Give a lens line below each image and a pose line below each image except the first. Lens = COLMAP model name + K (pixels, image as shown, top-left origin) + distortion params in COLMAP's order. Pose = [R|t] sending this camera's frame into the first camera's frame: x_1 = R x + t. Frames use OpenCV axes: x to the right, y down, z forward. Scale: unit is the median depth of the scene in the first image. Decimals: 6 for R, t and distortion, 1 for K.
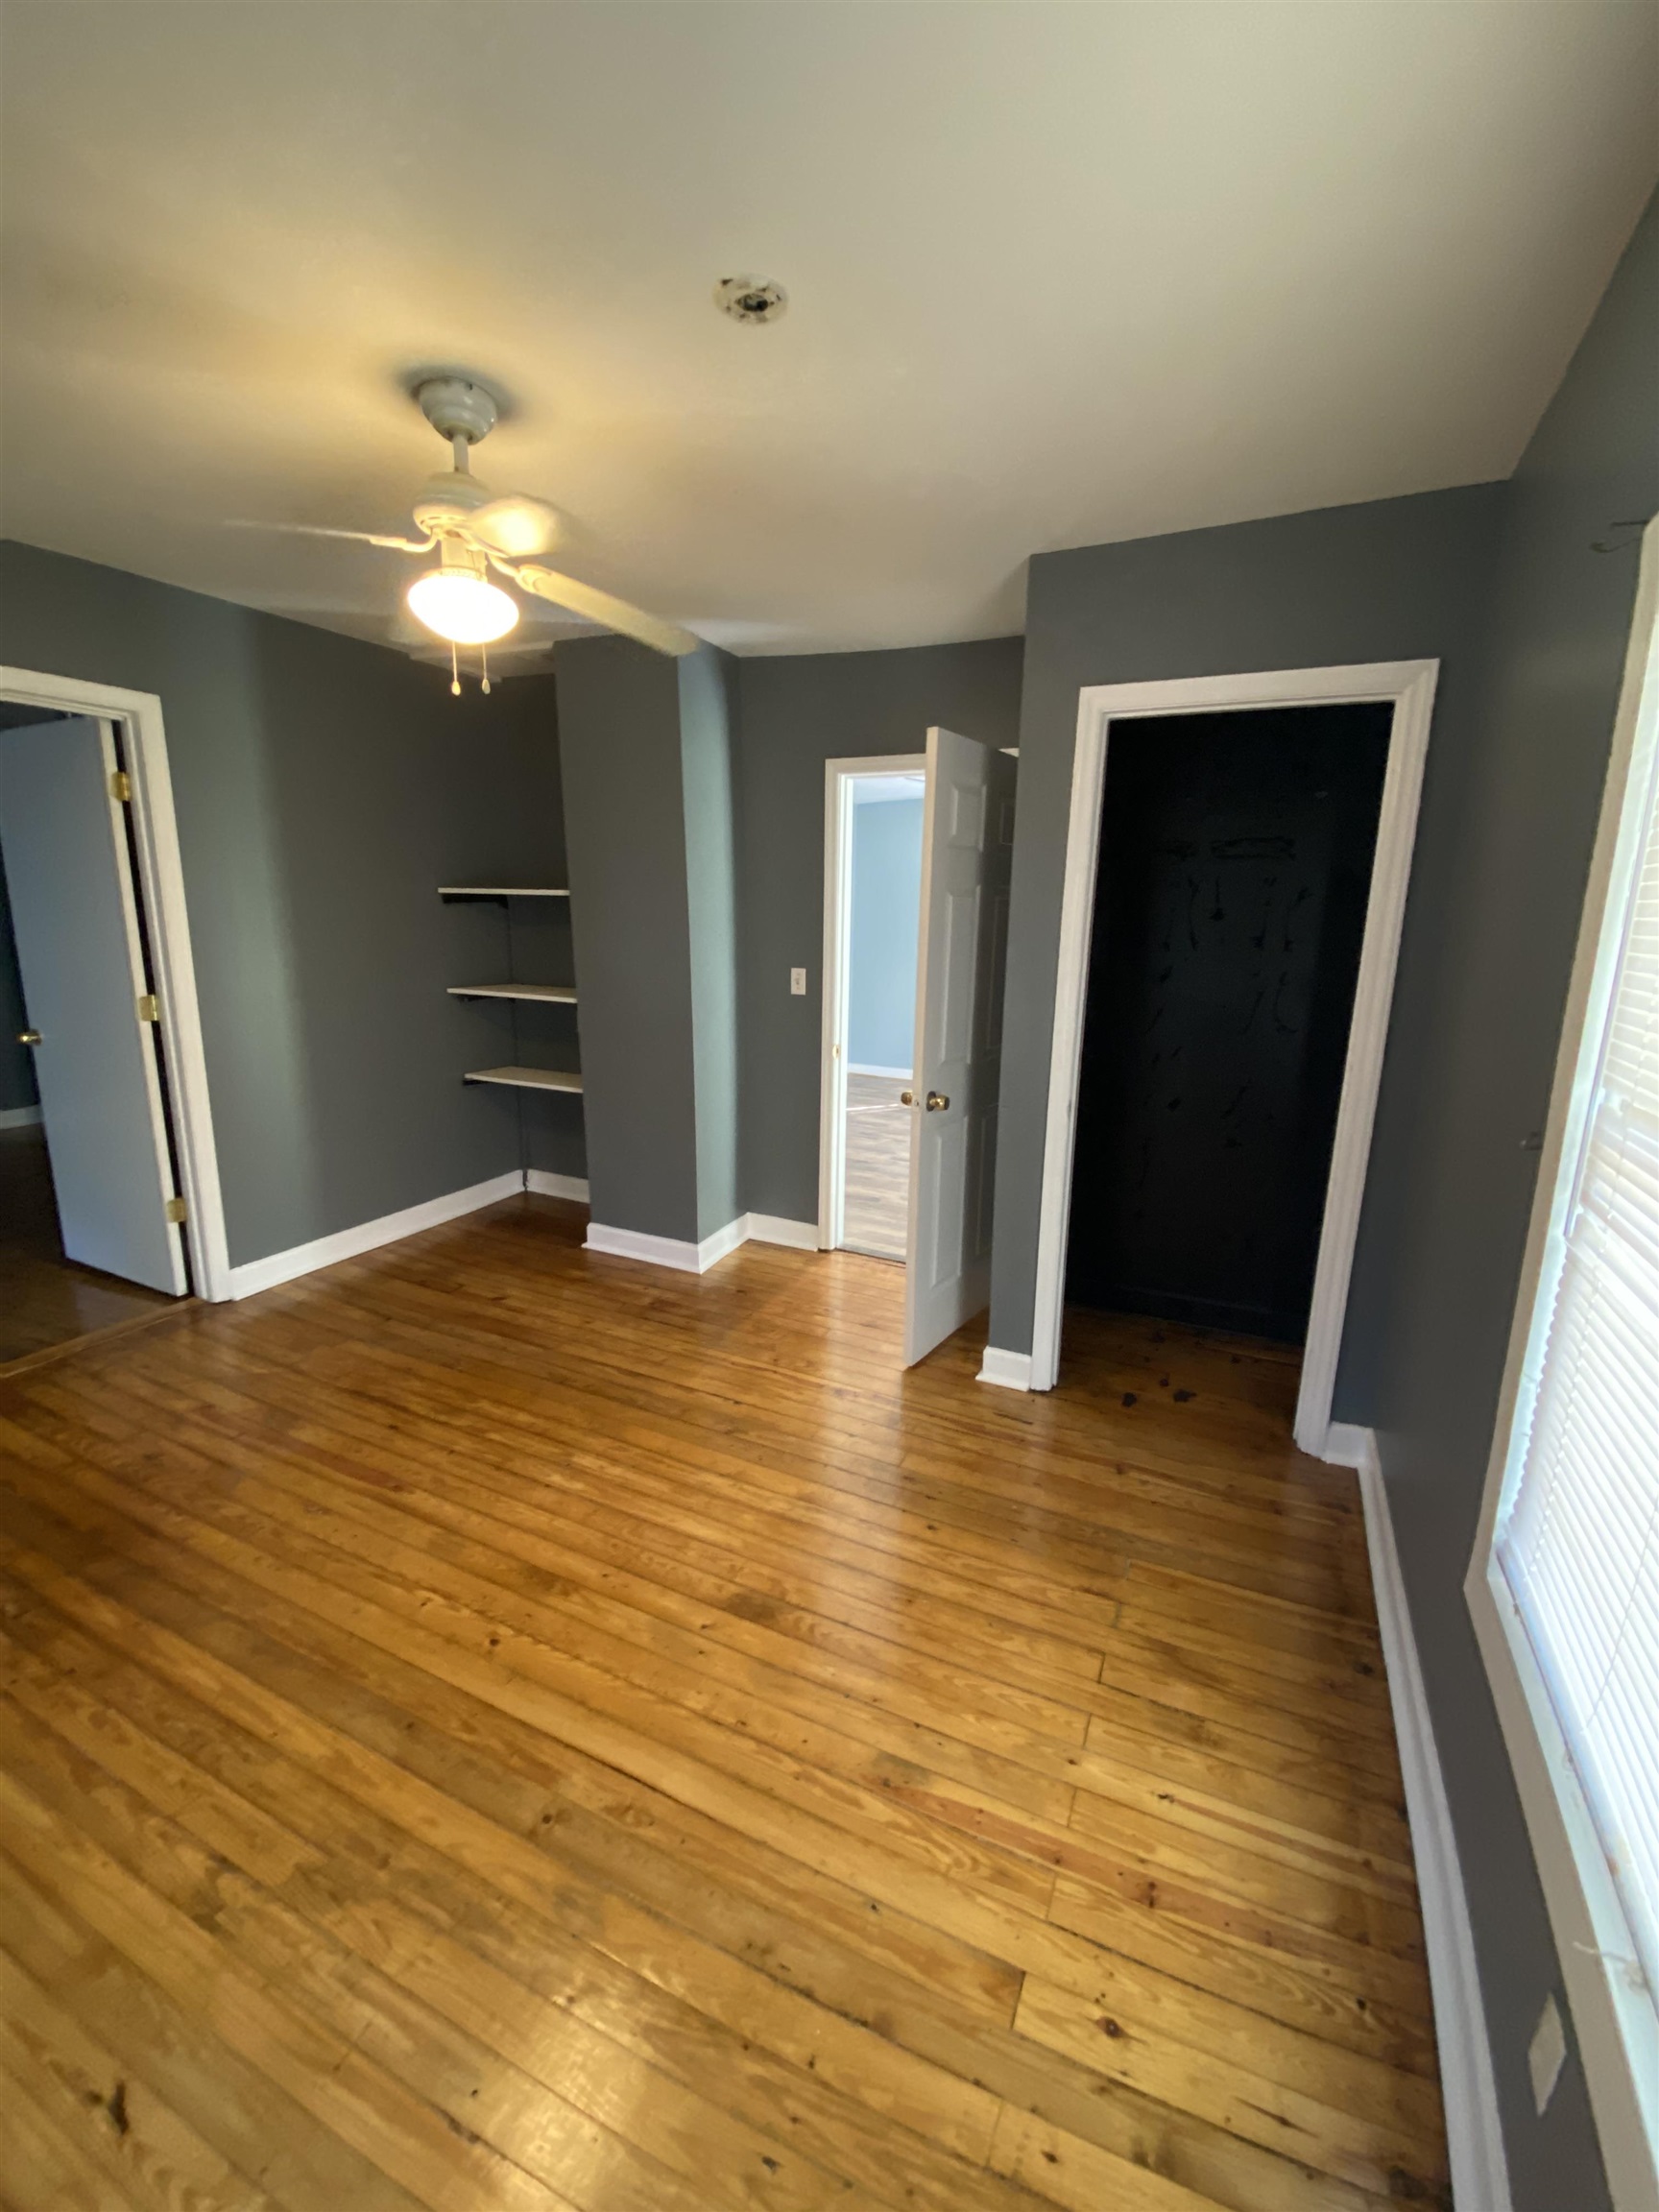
lens RADIAL K [[903.6, 0, 832.5], [0, 903.6, 1104.8], [0, 0, 1]] dist [-0.029863, -0.003290]
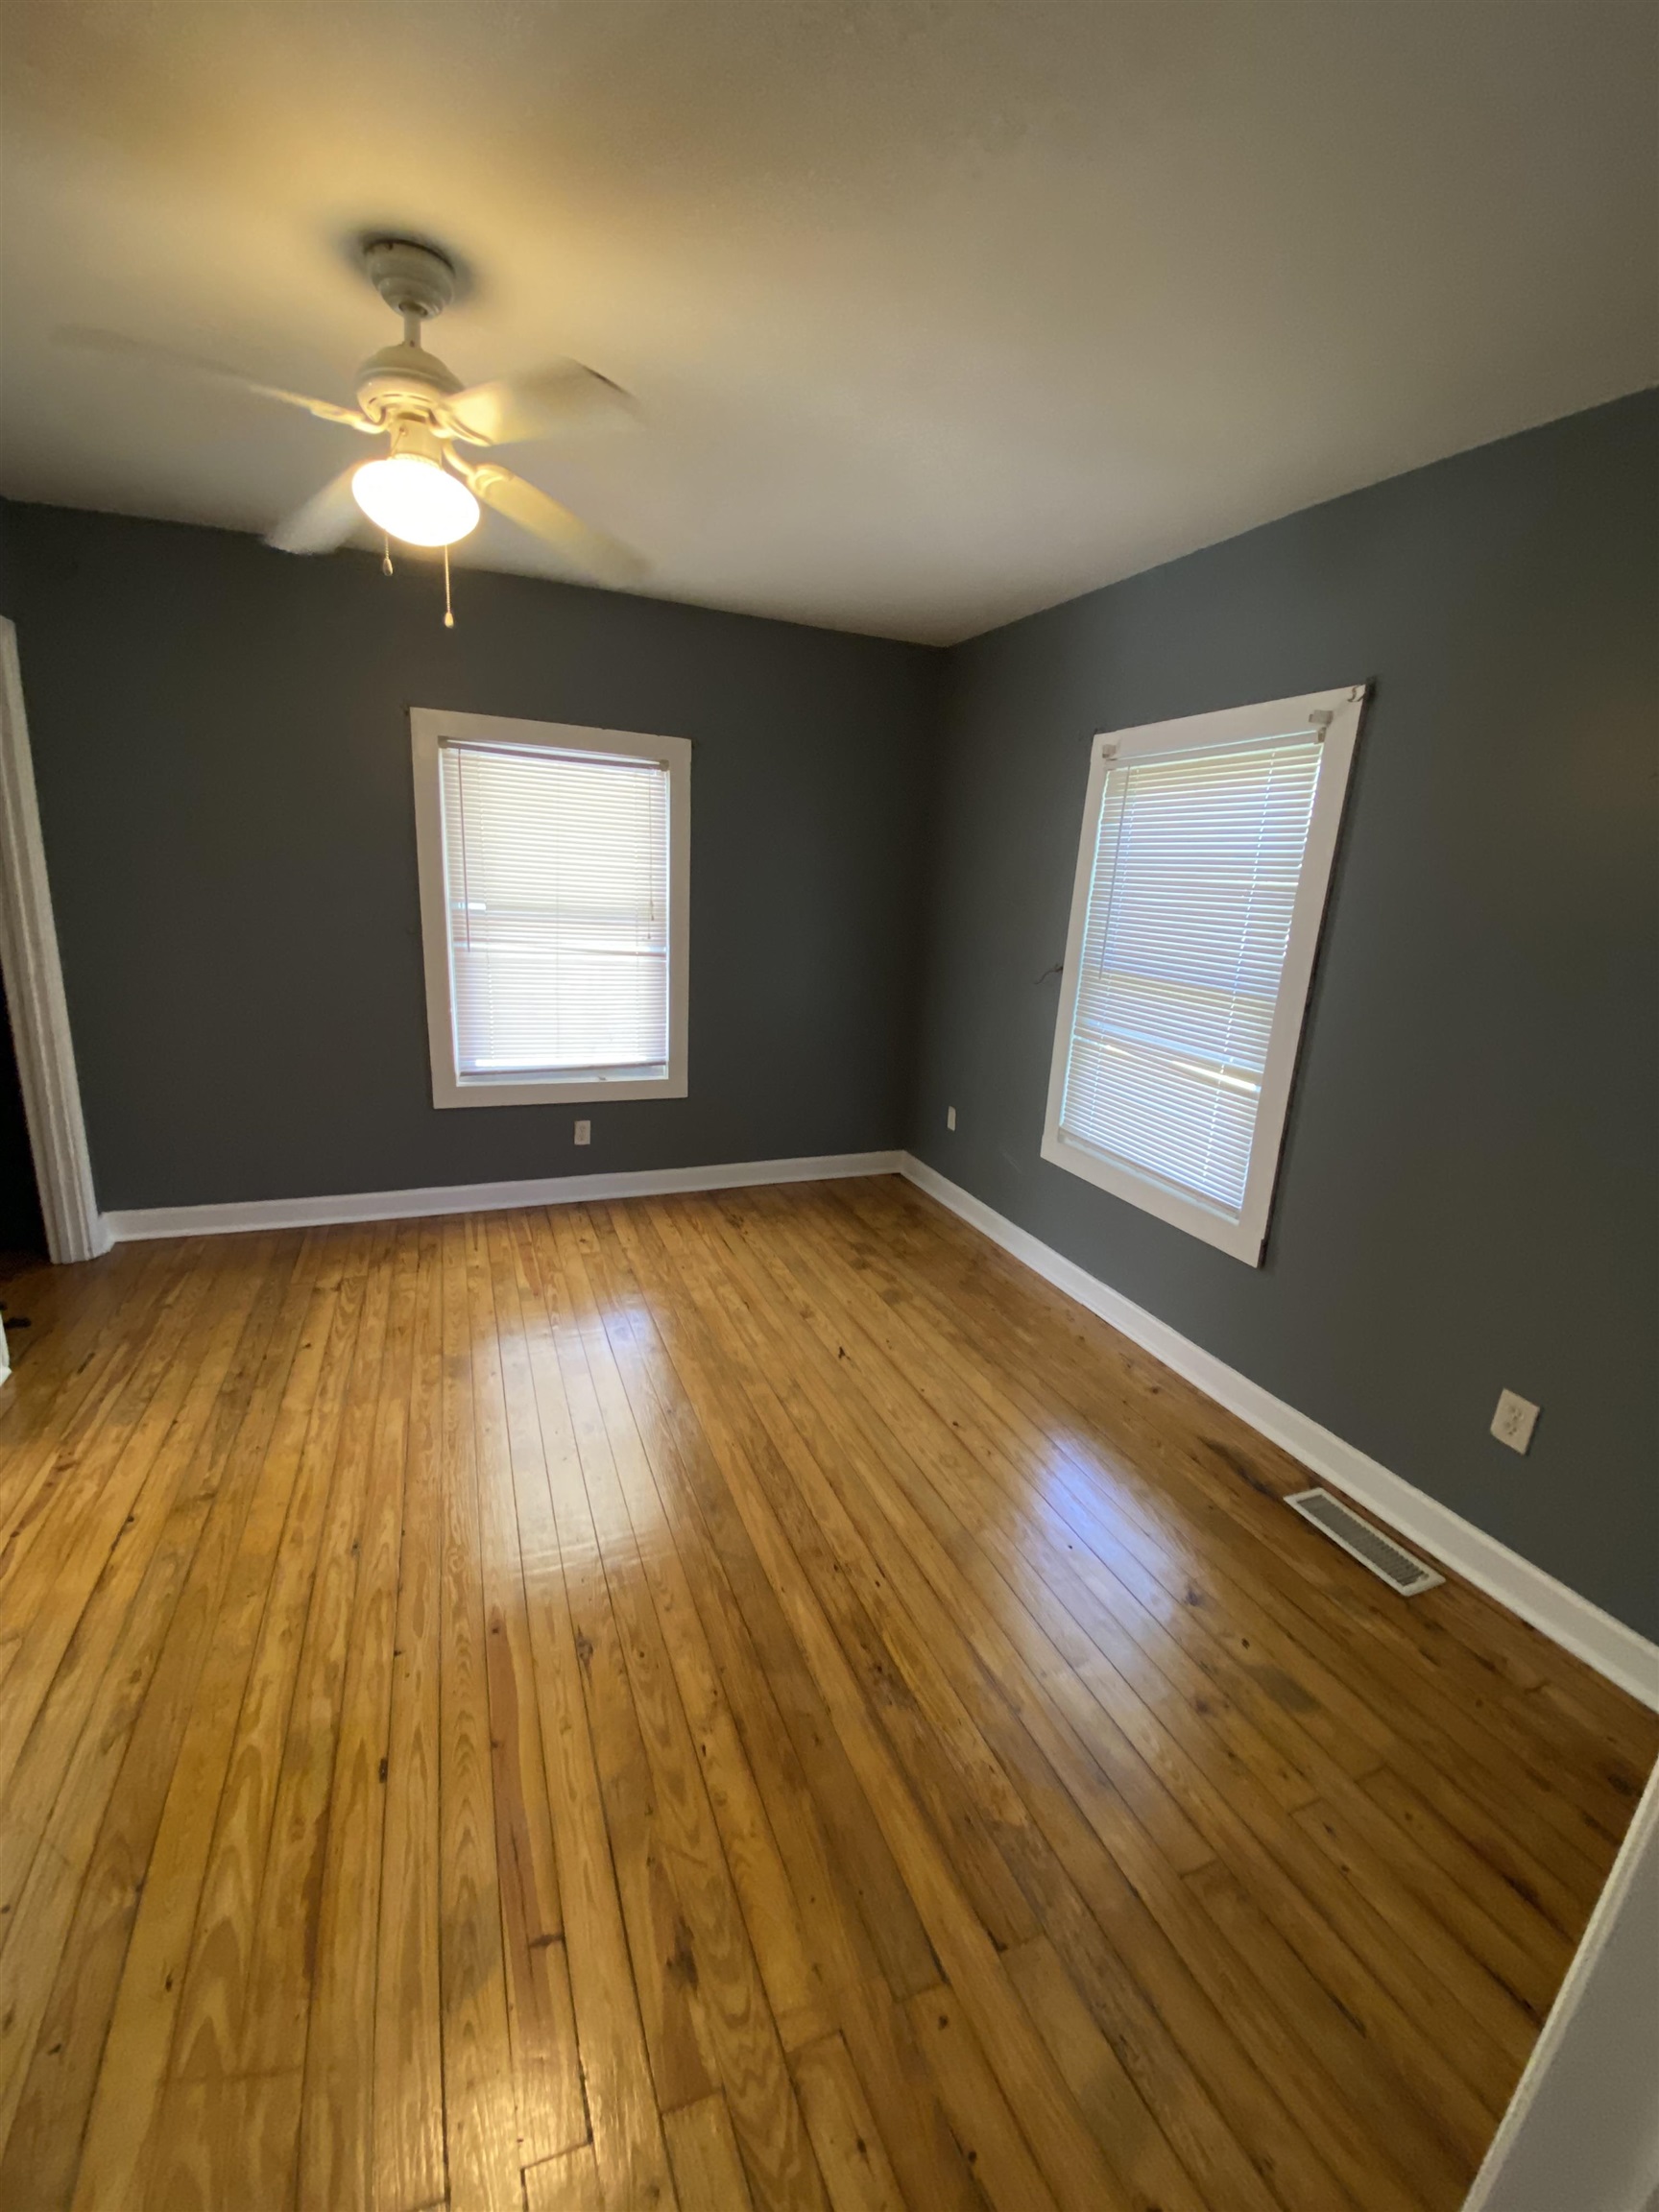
lens RADIAL K [[903.6, 0, 829.4], [0, 903.6, 1101.4], [0, 0, 1]] dist [-0.029863, -0.003290]
pose [[-0.726744, -0.244779, 0.641815, -1.150708], [0.065285, 0.905510, 0.419272, -0.315371], [-0.683799, 0.346604, -0.642094, 1.204449]]
